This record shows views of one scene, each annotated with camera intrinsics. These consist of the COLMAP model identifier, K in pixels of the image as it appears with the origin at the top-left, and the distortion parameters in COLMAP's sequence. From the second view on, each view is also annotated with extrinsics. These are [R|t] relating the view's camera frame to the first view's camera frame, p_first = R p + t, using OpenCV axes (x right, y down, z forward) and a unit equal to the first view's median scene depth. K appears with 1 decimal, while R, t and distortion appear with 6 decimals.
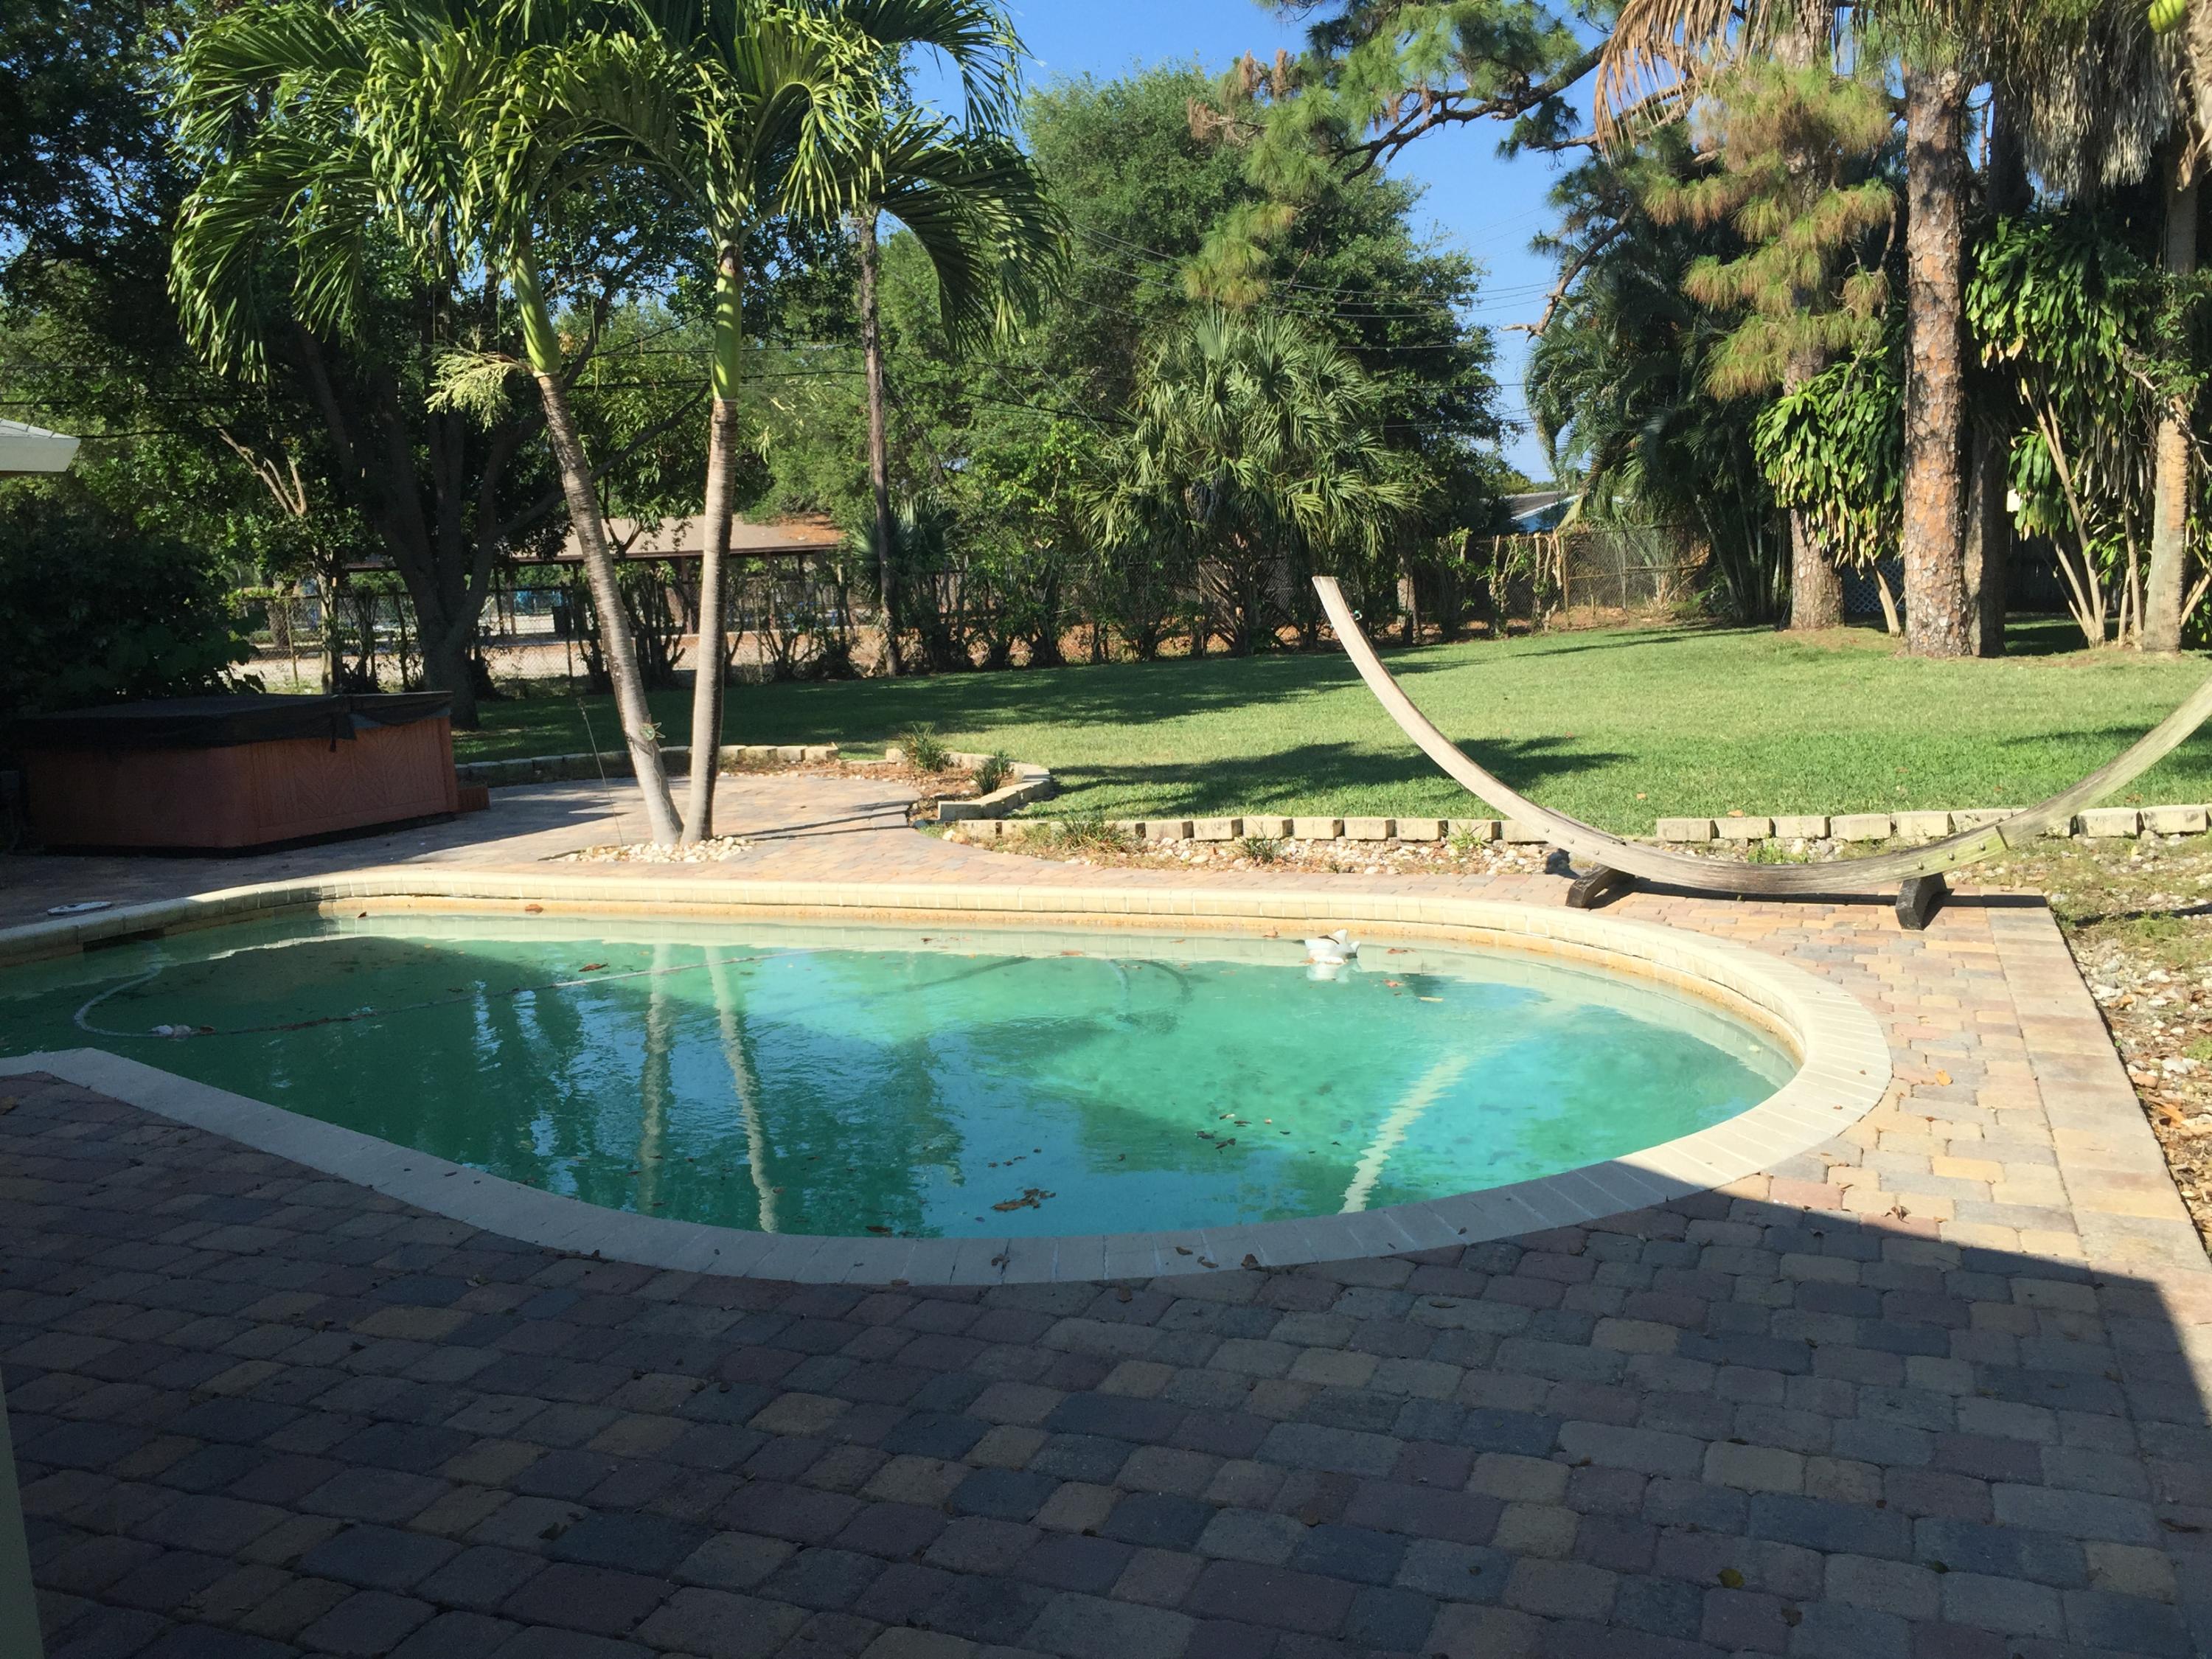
lens RADIAL K [[1891.6, 0, 1096.2], [0, 1891.6, 833.9], [0, 0, 1]] dist [0.057317, 0.003920]
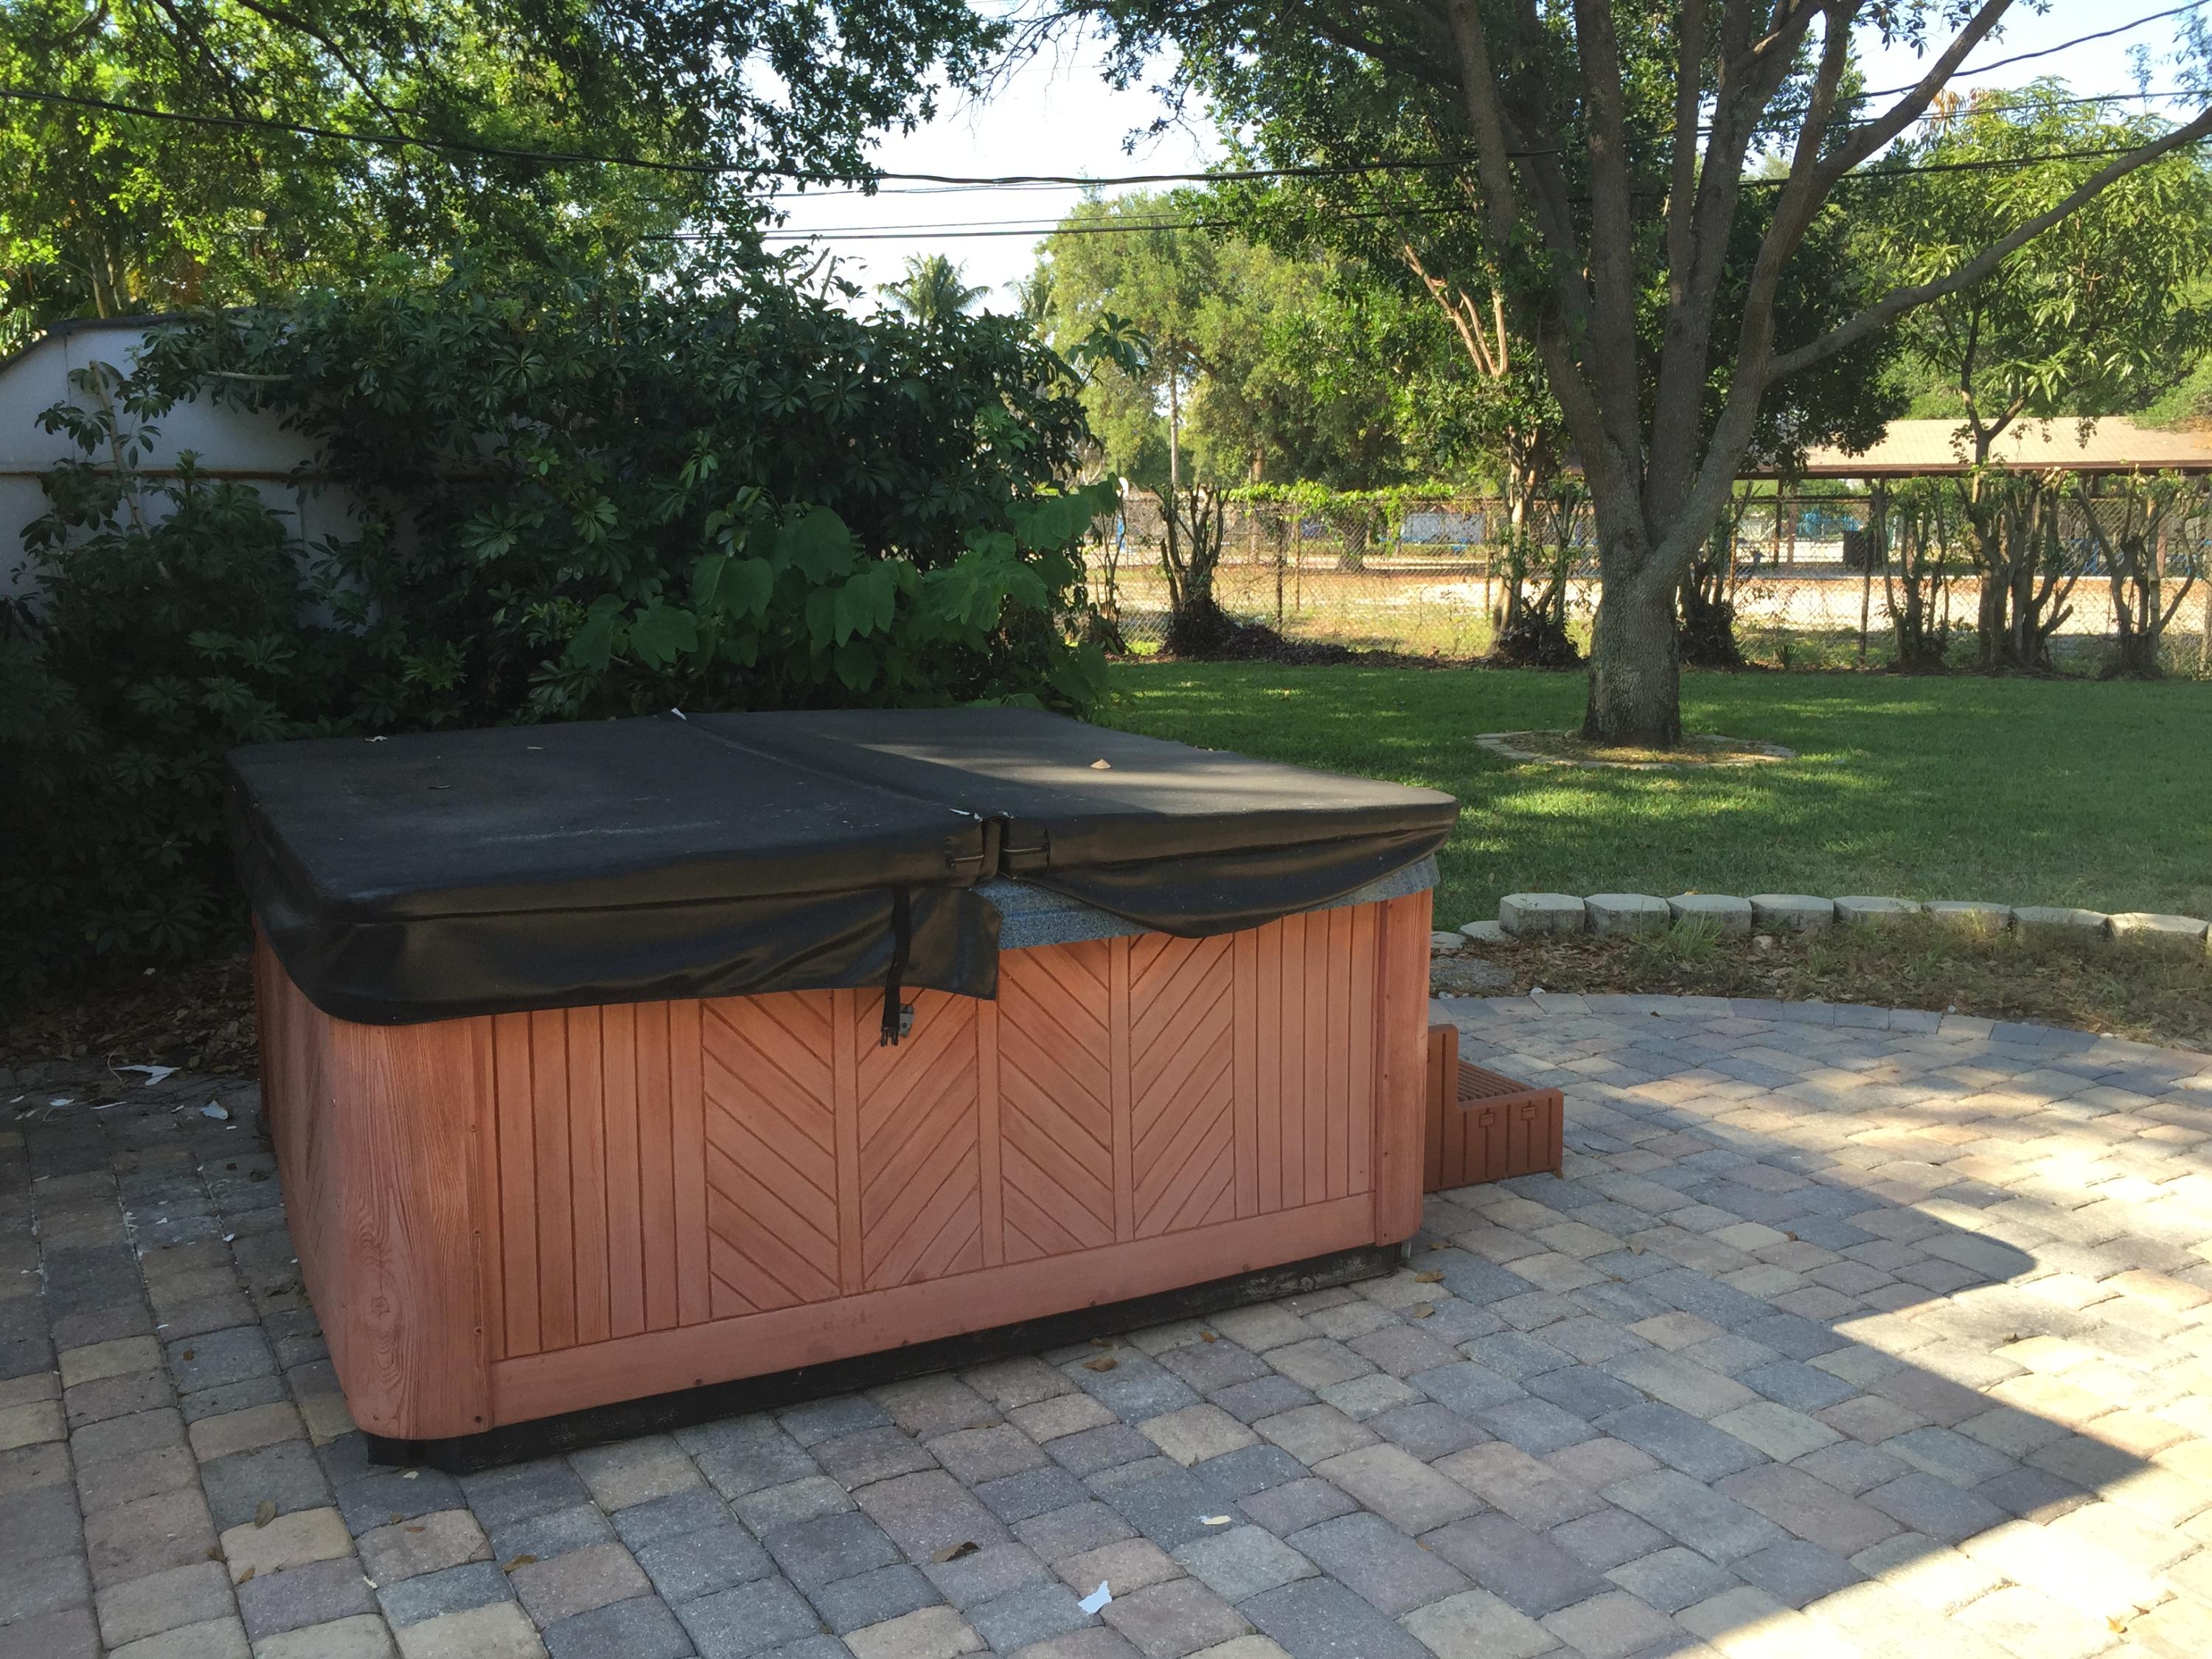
lens RADIAL K [[1891.6, 0, 1096.2], [0, 1891.6, 833.9], [0, 0, 1]] dist [0.057317, 0.003920]
pose [[0.798632, 0.143636, -0.584427, -0.105053], [-0.120649, 0.989599, 0.078347, -0.039496], [0.589602, 0.007941, 0.807655, 0.356732]]
